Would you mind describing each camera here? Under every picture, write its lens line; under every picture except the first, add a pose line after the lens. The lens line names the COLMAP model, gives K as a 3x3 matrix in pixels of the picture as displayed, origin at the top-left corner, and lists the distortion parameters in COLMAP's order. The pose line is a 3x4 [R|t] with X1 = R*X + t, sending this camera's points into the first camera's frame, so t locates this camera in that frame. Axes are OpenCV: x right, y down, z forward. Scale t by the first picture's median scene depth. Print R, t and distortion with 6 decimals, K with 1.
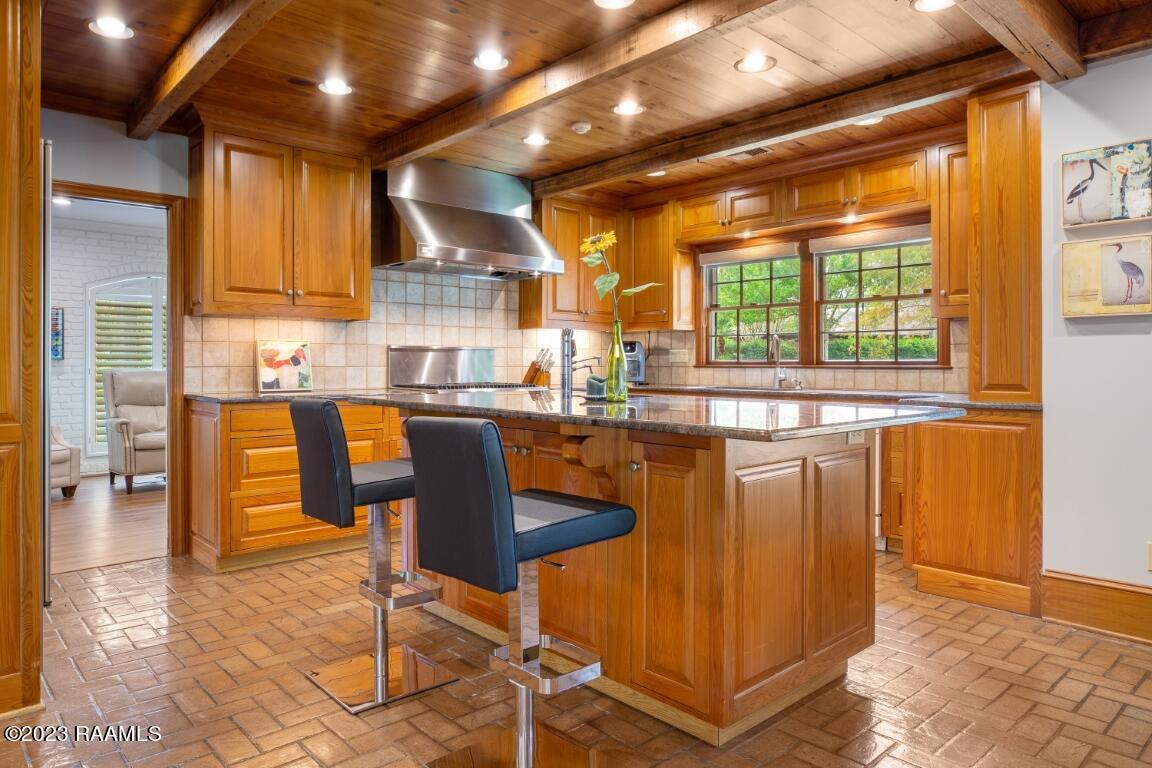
lens RADIAL K [[729.7, 0, 579.1], [0, 729.7, 362.3], [0, 0, 1]] dist [-0.005175, 0.001603]
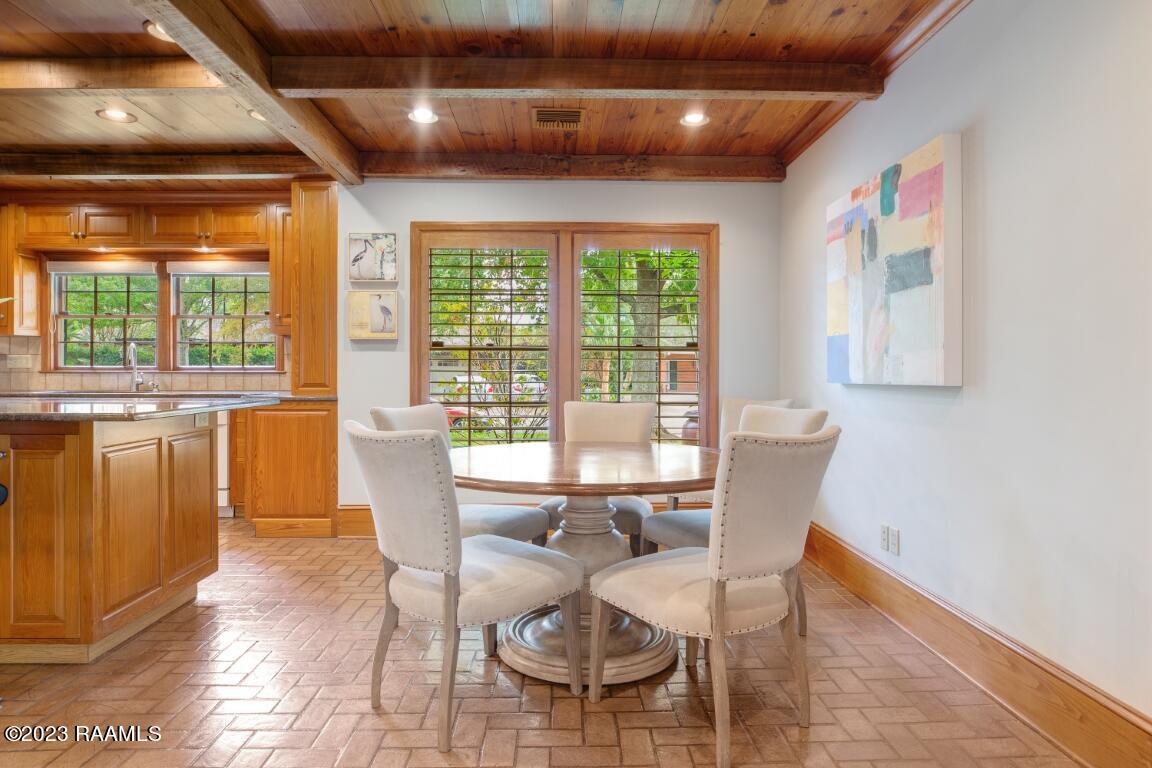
lens RADIAL K [[641.6, 0, 577.5], [0, 641.6, 369.9], [0, 0, 1]] dist [-0.048156, 0.017911]
pose [[0.636126, -0.000339, 0.771585, -0.065530], [-0.001459, 0.999998, 0.001642, 0.000510], [-0.771584, -0.002170, 0.636124, -0.223208]]
